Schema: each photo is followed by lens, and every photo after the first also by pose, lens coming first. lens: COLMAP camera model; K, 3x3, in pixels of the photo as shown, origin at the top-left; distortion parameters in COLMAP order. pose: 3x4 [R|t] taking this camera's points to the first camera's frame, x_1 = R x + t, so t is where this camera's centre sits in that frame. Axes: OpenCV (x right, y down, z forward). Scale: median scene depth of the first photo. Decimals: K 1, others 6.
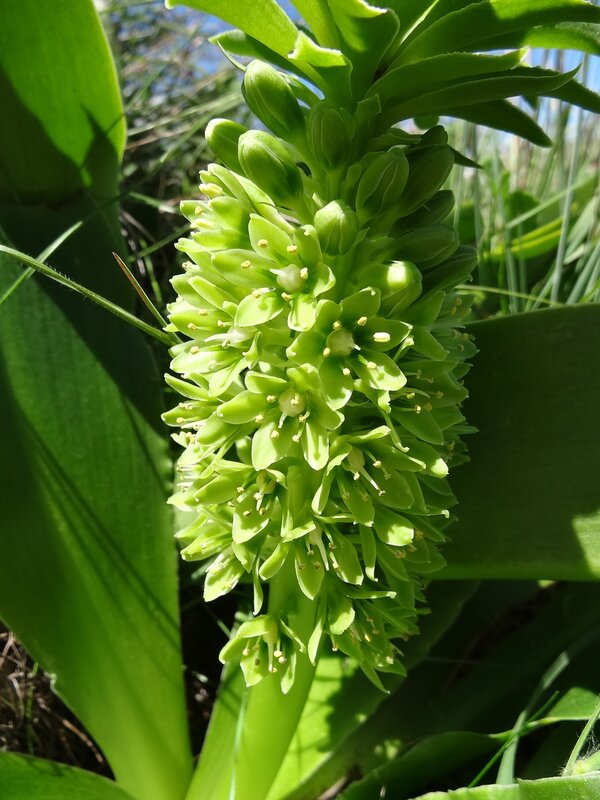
lens RADIAL K [[559.1, 0, 308.6], [0, 559.1, 399.0], [0, 0, 1]] dist [0.029828, 0.002316]
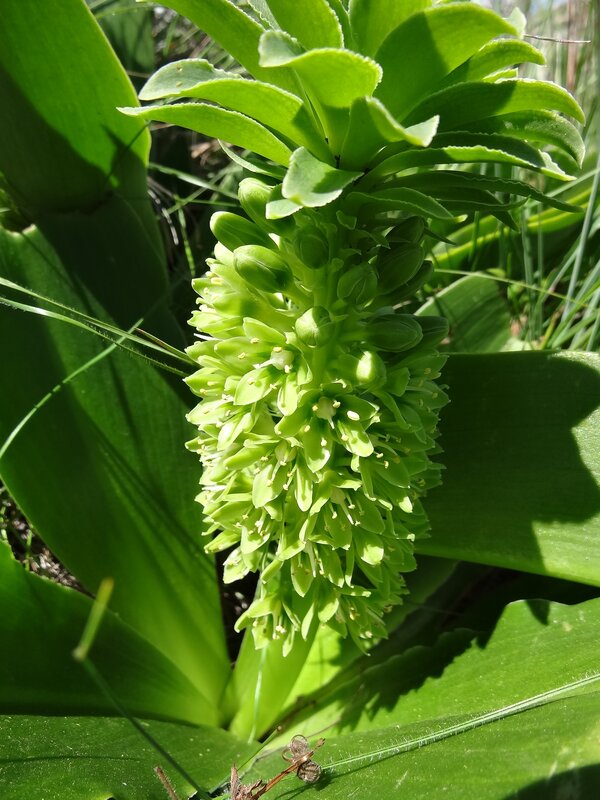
lens RADIAL K [[578.4, 0, 300.0], [0, 578.4, 400.0], [0, 0, 1]] dist [0.051080, -0.002037]
pose [[0.994159, 0.019538, -0.106139, 0.130220], [0.002932, 0.978223, 0.207535, -0.355060], [0.107882, -0.206634, 0.972452, -0.202926]]
